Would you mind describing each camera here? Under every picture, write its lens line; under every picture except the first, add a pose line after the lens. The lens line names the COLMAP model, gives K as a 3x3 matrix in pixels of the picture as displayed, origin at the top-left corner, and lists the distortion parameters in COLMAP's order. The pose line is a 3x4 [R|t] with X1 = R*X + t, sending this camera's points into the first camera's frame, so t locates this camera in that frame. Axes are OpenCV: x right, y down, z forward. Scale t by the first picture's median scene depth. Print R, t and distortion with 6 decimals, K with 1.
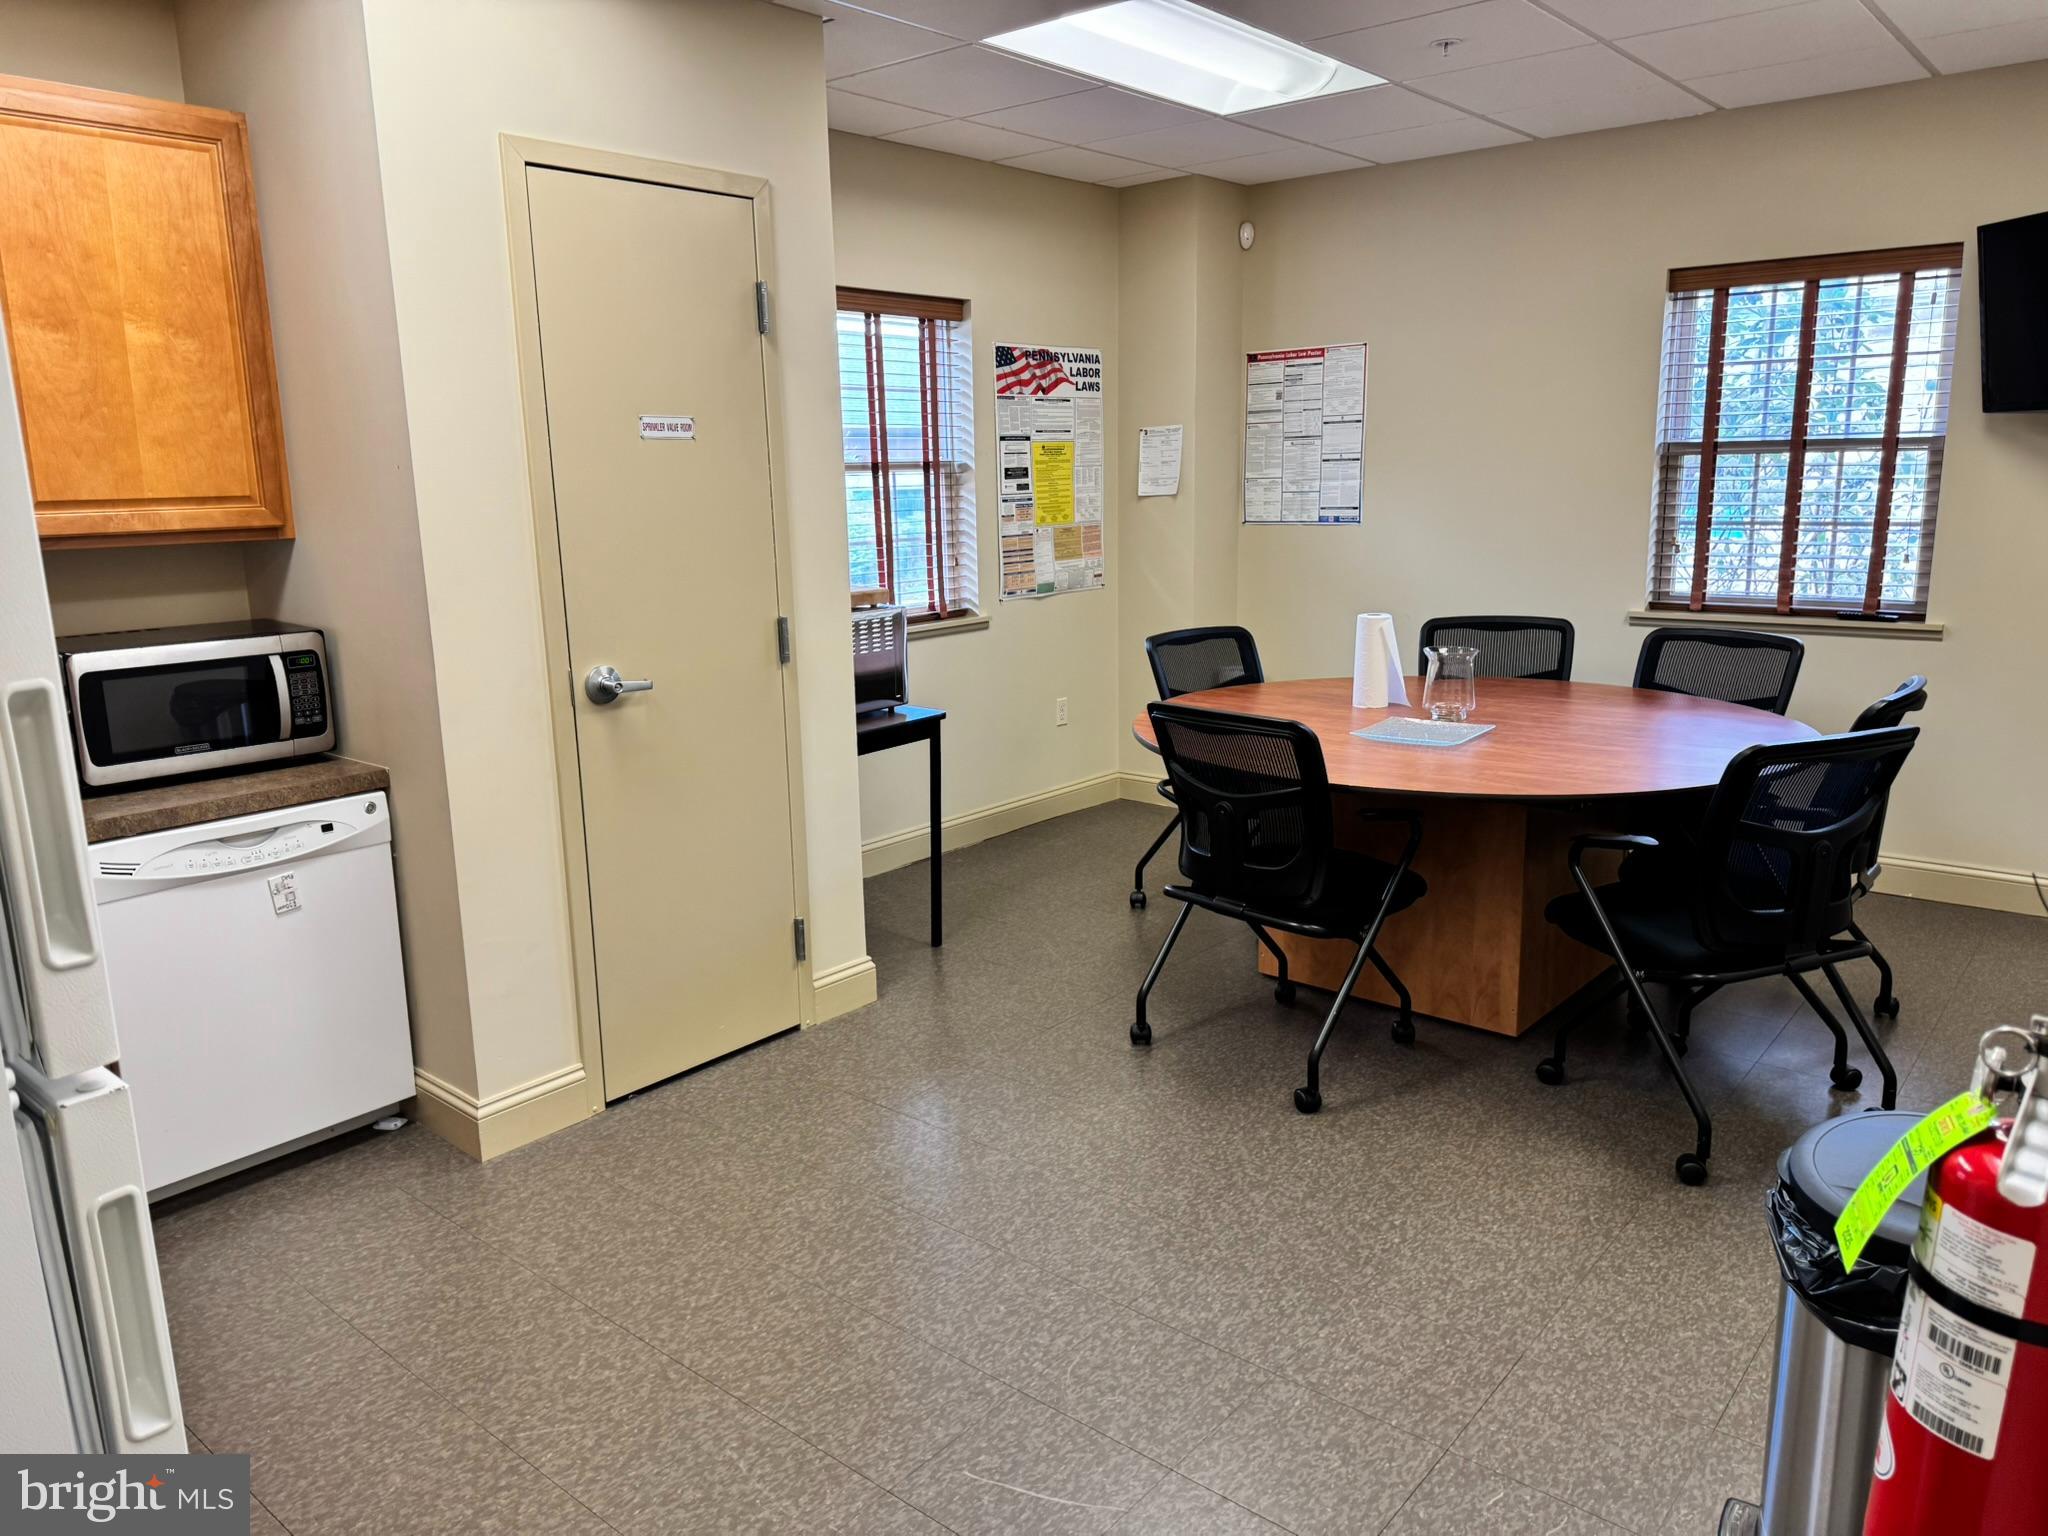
lens RADIAL K [[1444.0, 0, 1013.6], [0, 1444.0, 777.3], [0, 0, 1]] dist [0.073765, -0.084550]
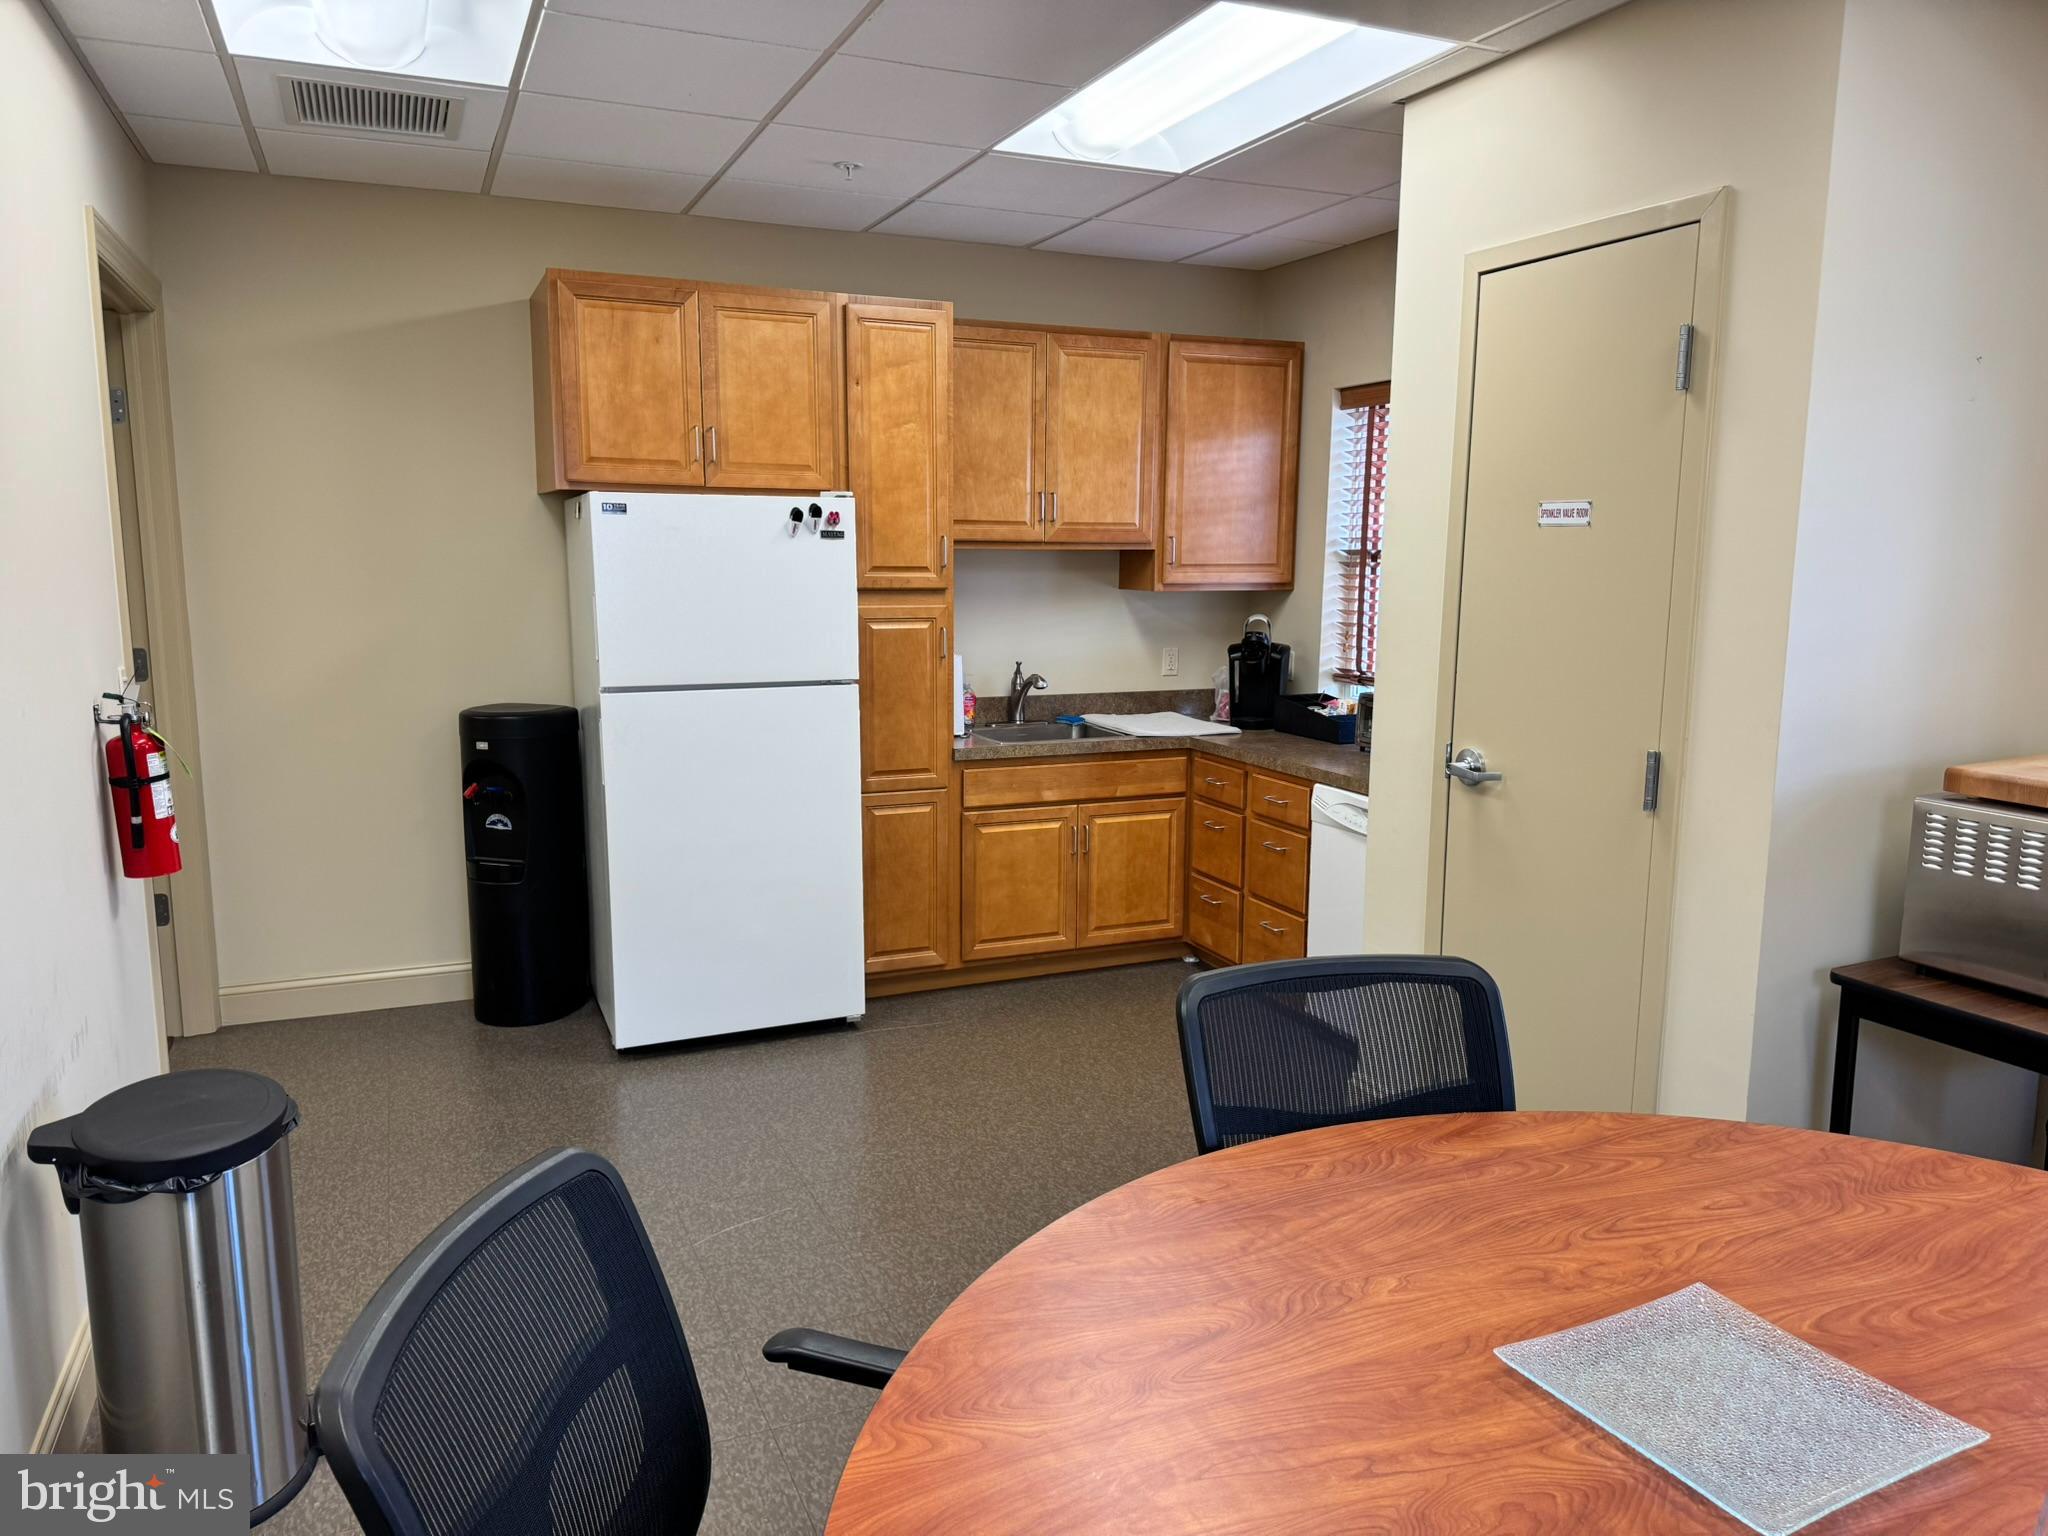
lens RADIAL K [[1444.0, 0, 1013.6], [0, 1444.0, 777.3], [0, 0, 1]] dist [0.073765, -0.084550]
pose [[-0.451592, 0.158548, -0.878025, 0.739303], [-0.188872, 0.944796, 0.267747, -0.262895], [0.872005, 0.286747, -0.396717, 1.105145]]
